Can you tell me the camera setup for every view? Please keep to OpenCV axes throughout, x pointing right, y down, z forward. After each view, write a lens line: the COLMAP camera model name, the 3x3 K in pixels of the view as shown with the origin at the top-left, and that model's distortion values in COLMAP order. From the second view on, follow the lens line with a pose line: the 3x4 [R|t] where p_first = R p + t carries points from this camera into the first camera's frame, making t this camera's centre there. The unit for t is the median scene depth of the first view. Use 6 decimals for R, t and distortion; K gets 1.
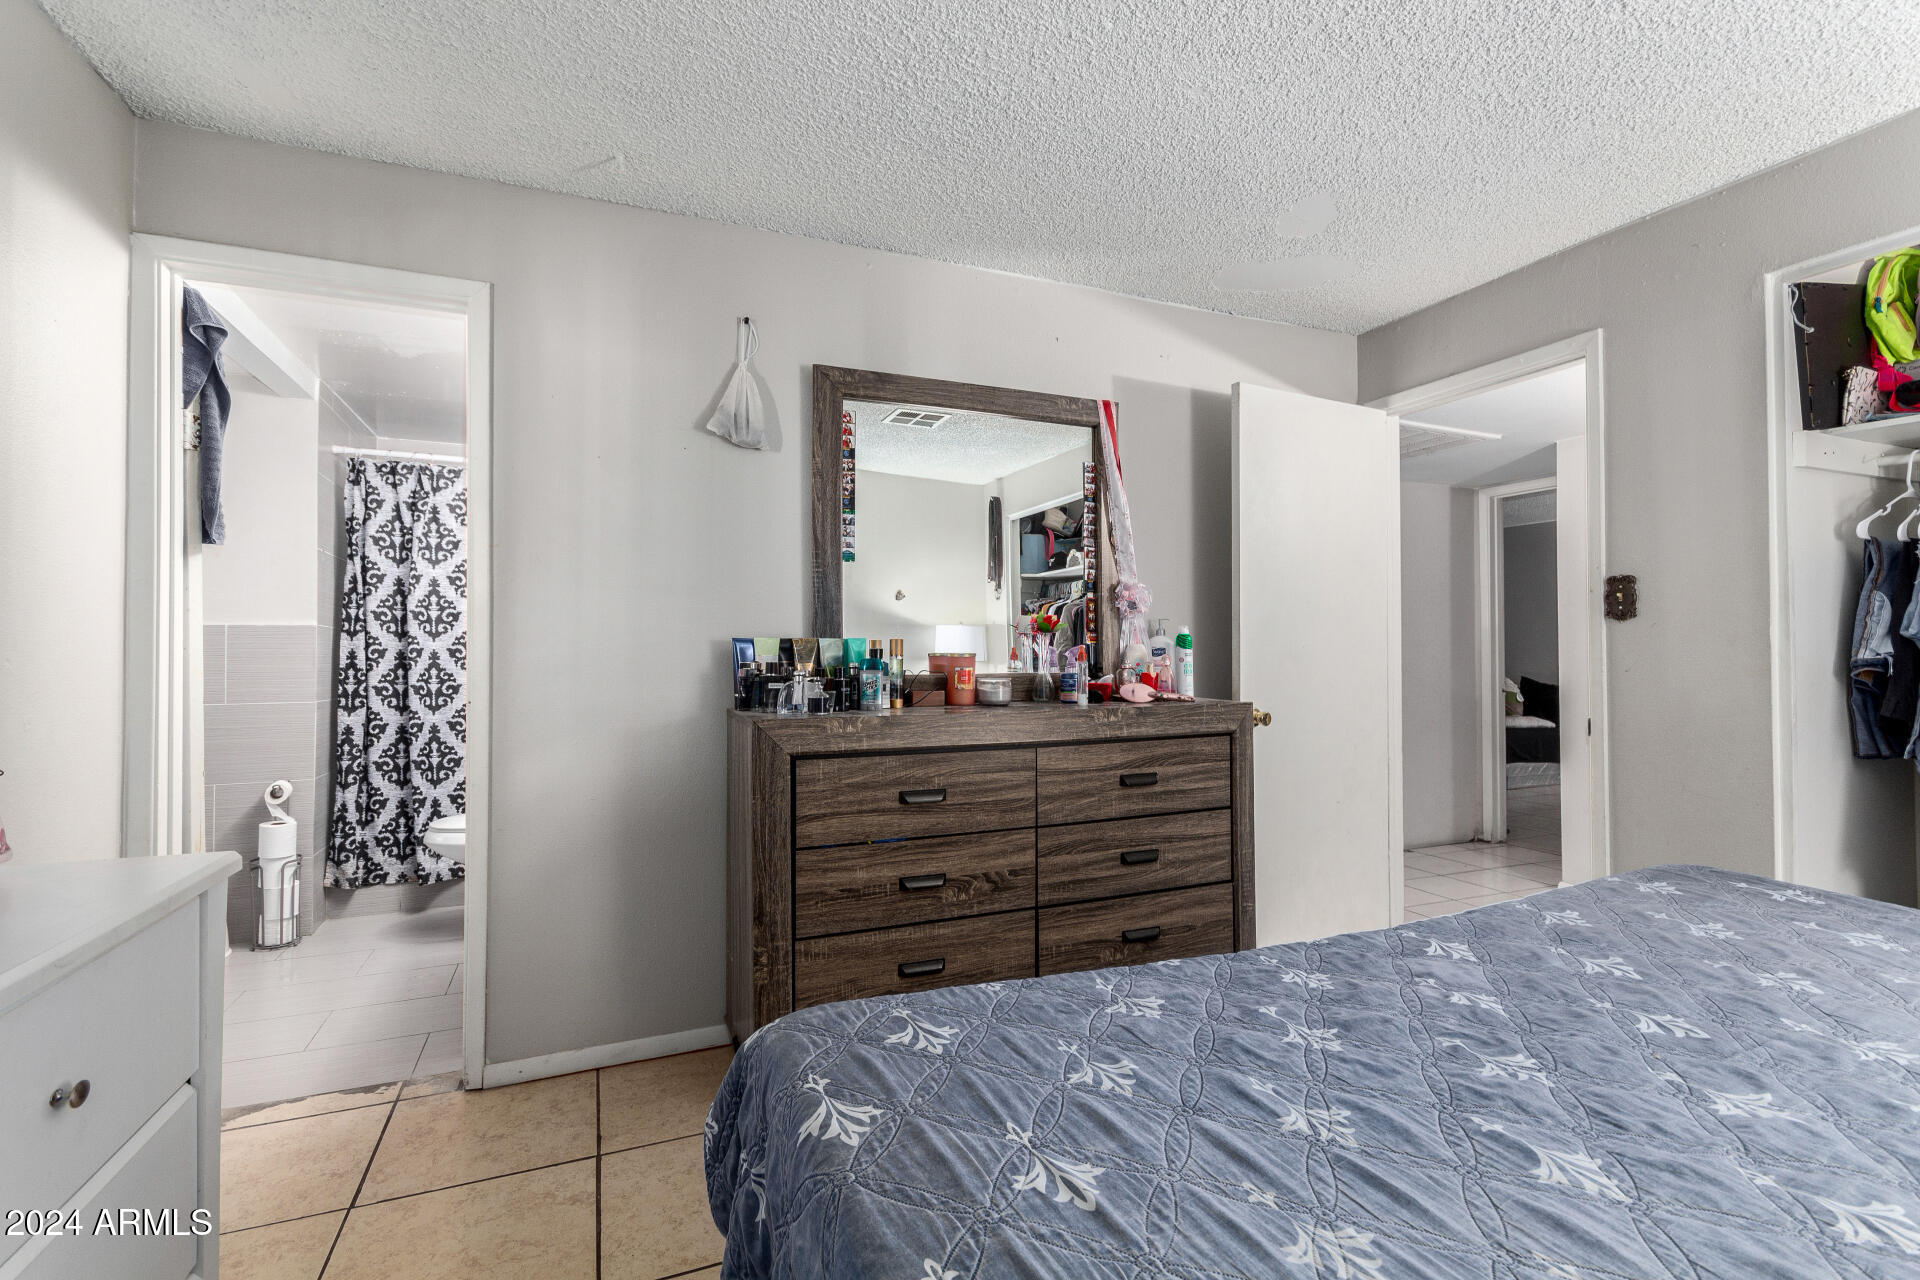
lens RADIAL K [[886.3, 0, 969.9], [0, 886.3, 638.0], [0, 0, 1]] dist [0.004195, -0.001141]
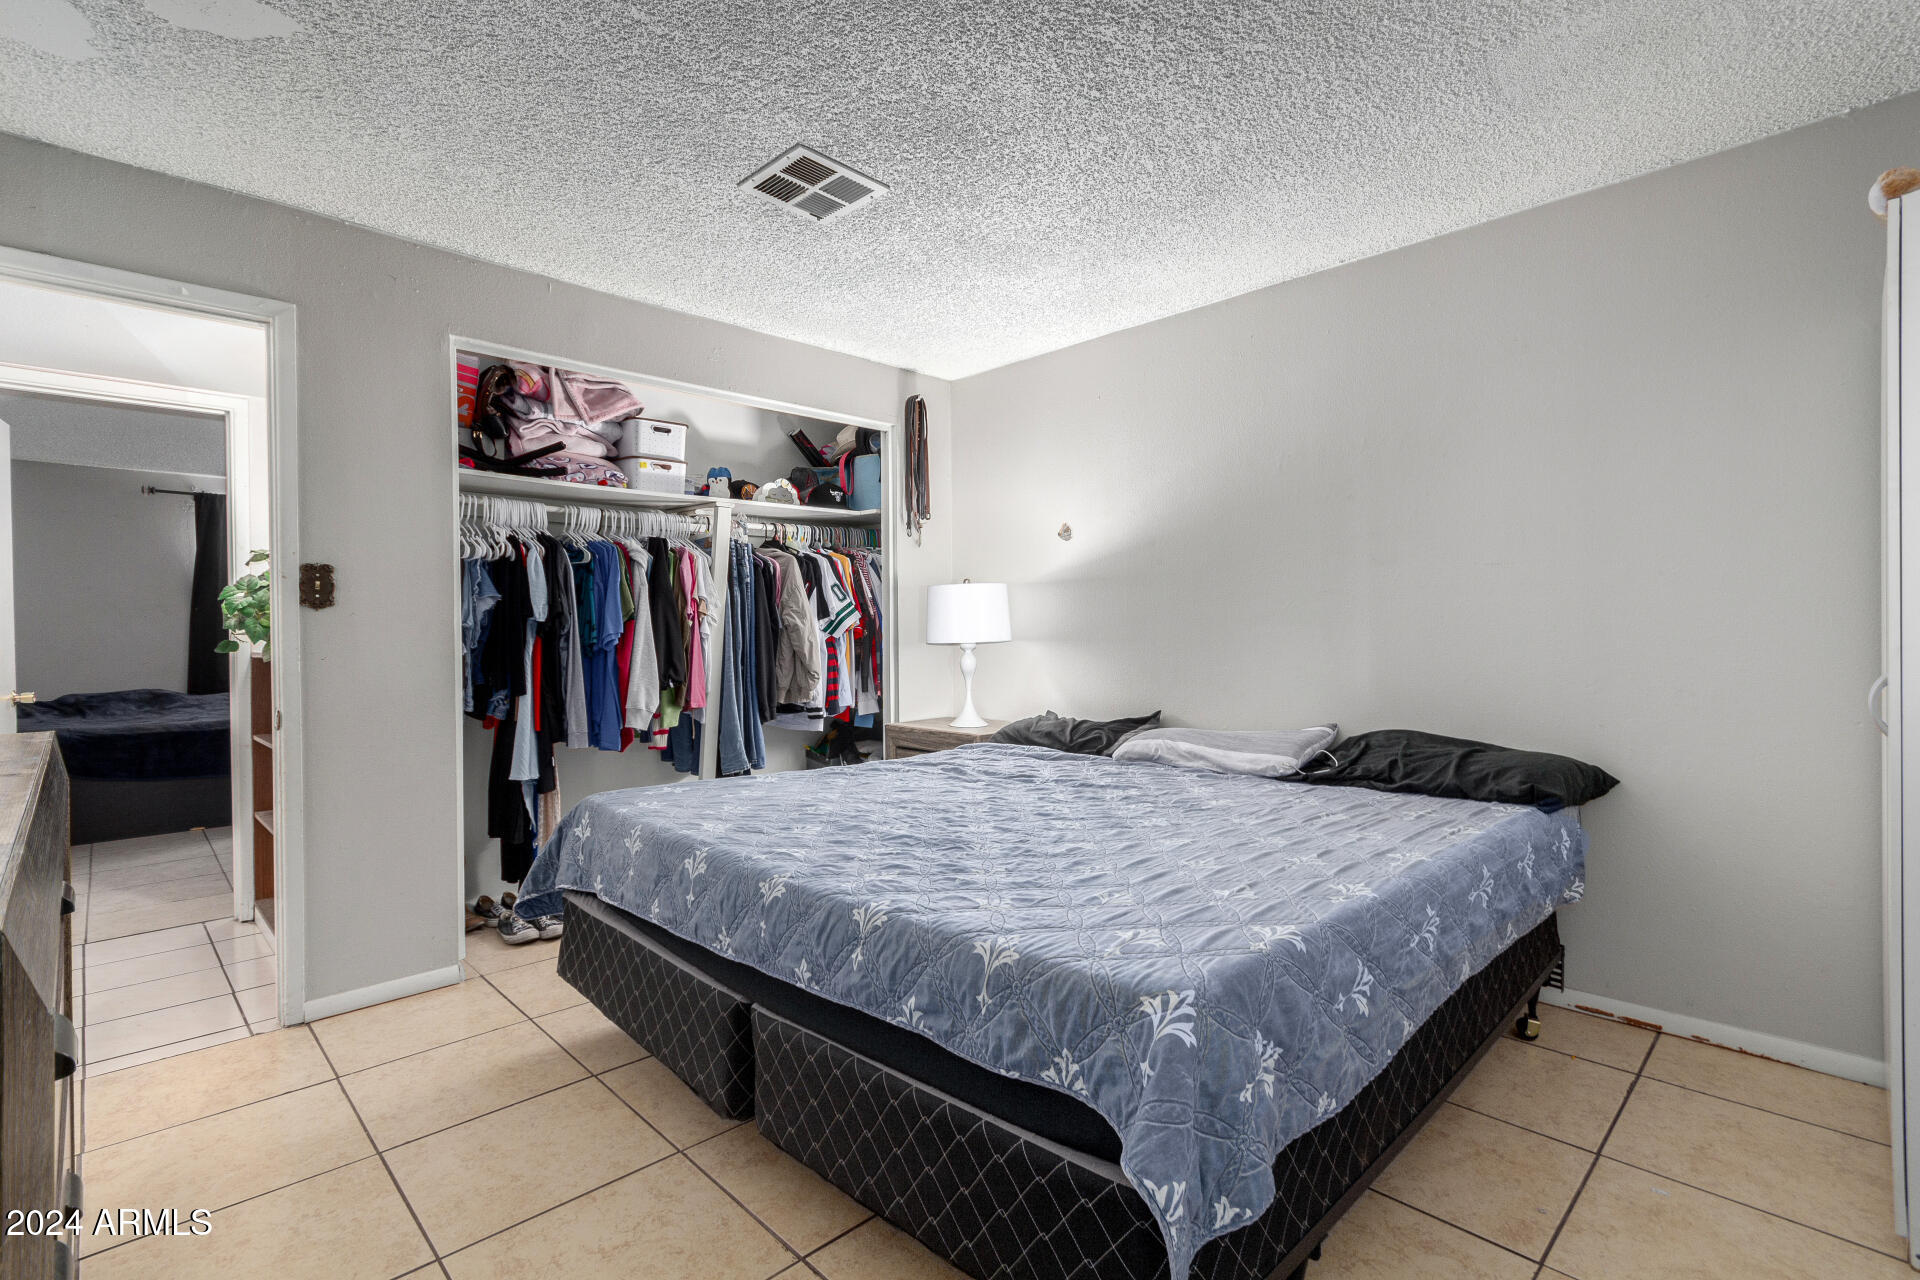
lens RADIAL K [[886.3, 0, 958.8], [0, 886.3, 634.4], [0, 0, 1]] dist [0.004195, -0.001141]
pose [[-0.354869, -0.004894, 0.934903, -0.465732], [0.000517, 0.999985, 0.005431, 0.004060], [-0.934916, 0.002411, -0.354861, 0.691954]]
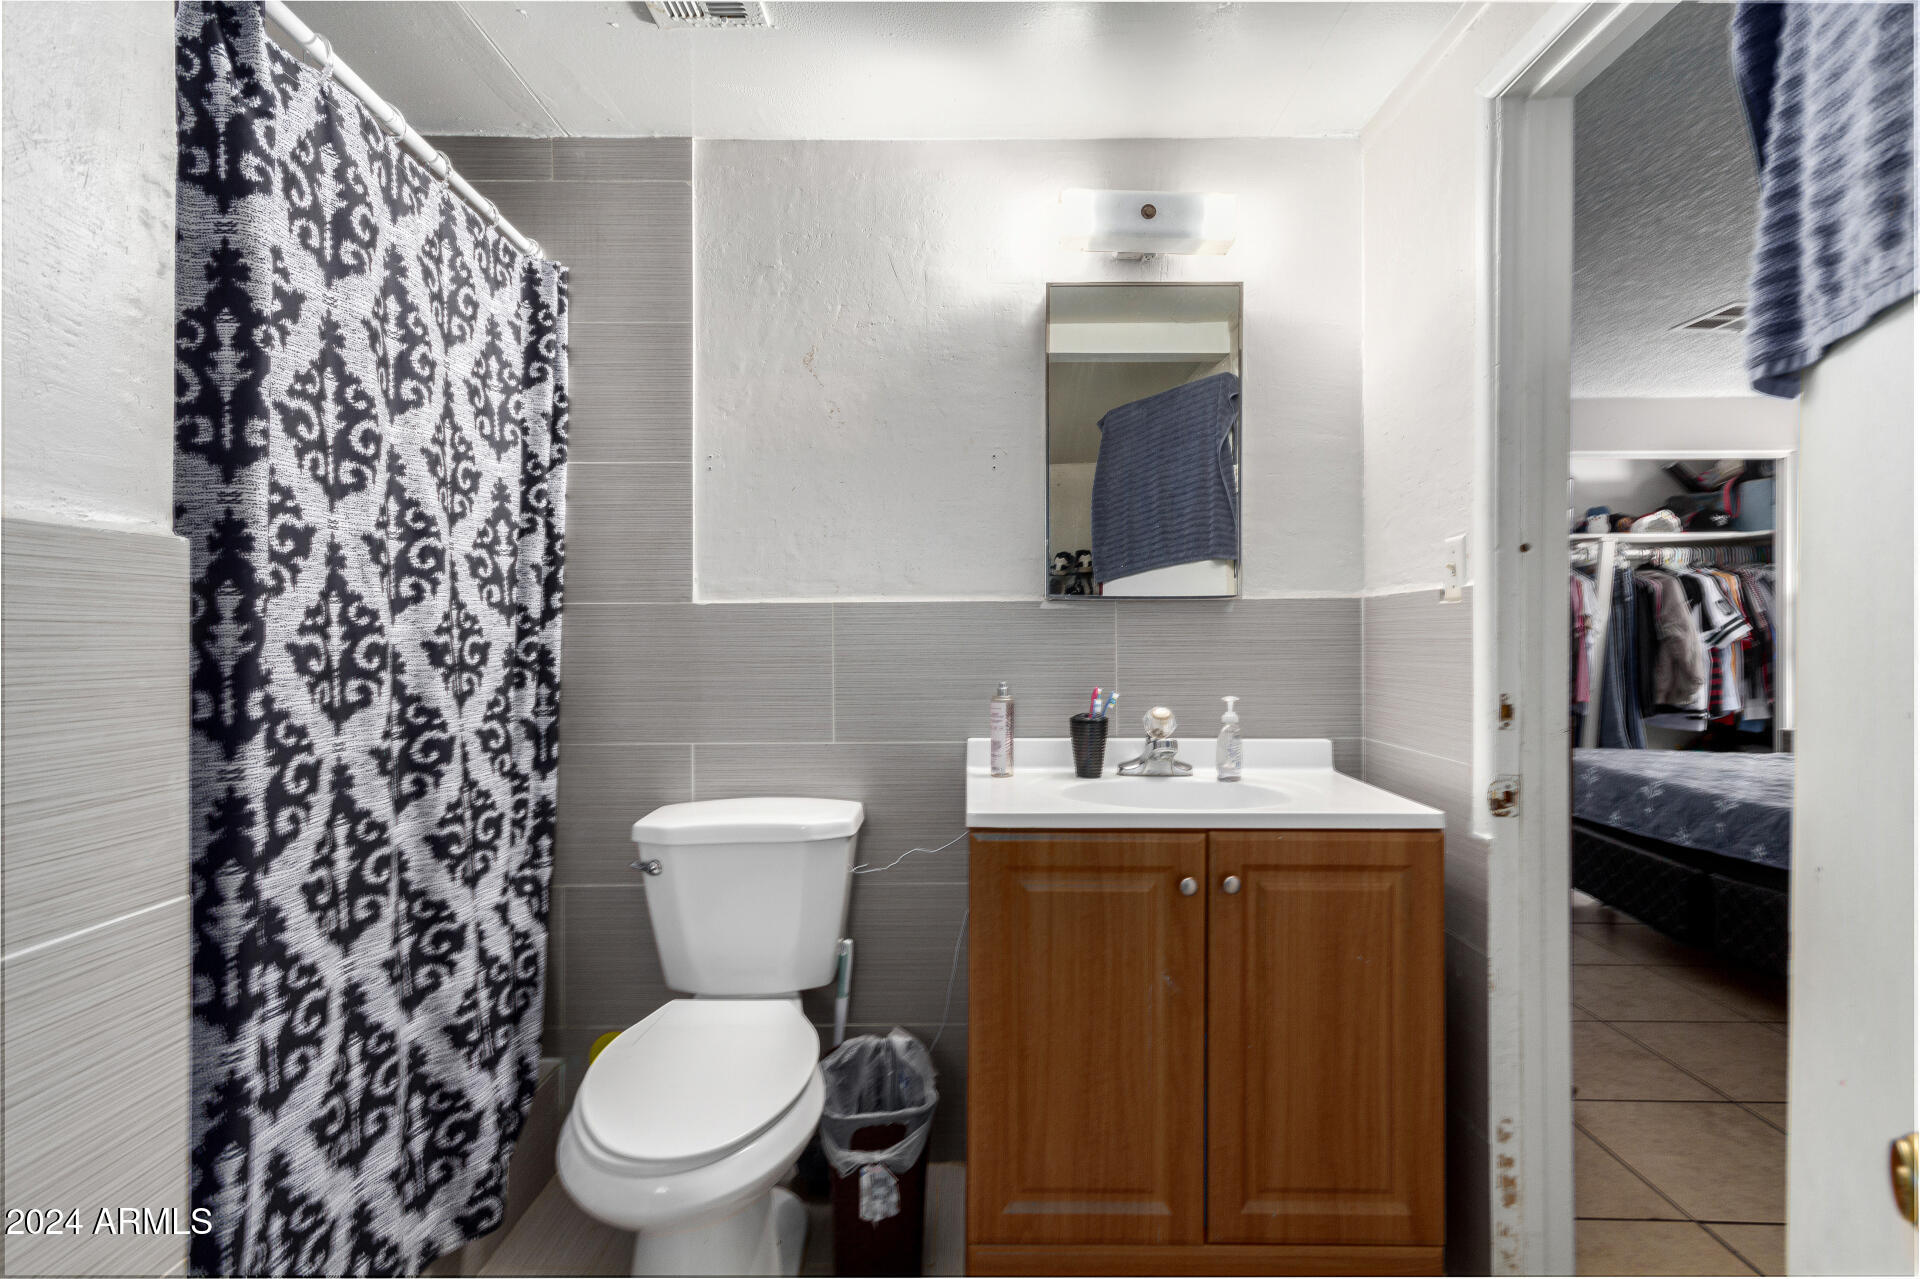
lens RADIAL K [[897.0, 0, 952.6], [0, 897.0, 635.9], [0, 0, 1]] dist [-0.000430, -0.000229]
pose [[0.409699, 0.000835, 0.912220, -1.140180], [-0.007667, 0.999967, 0.002528, 0.001286], [-0.912188, -0.008030, 0.409693, 0.988166]]
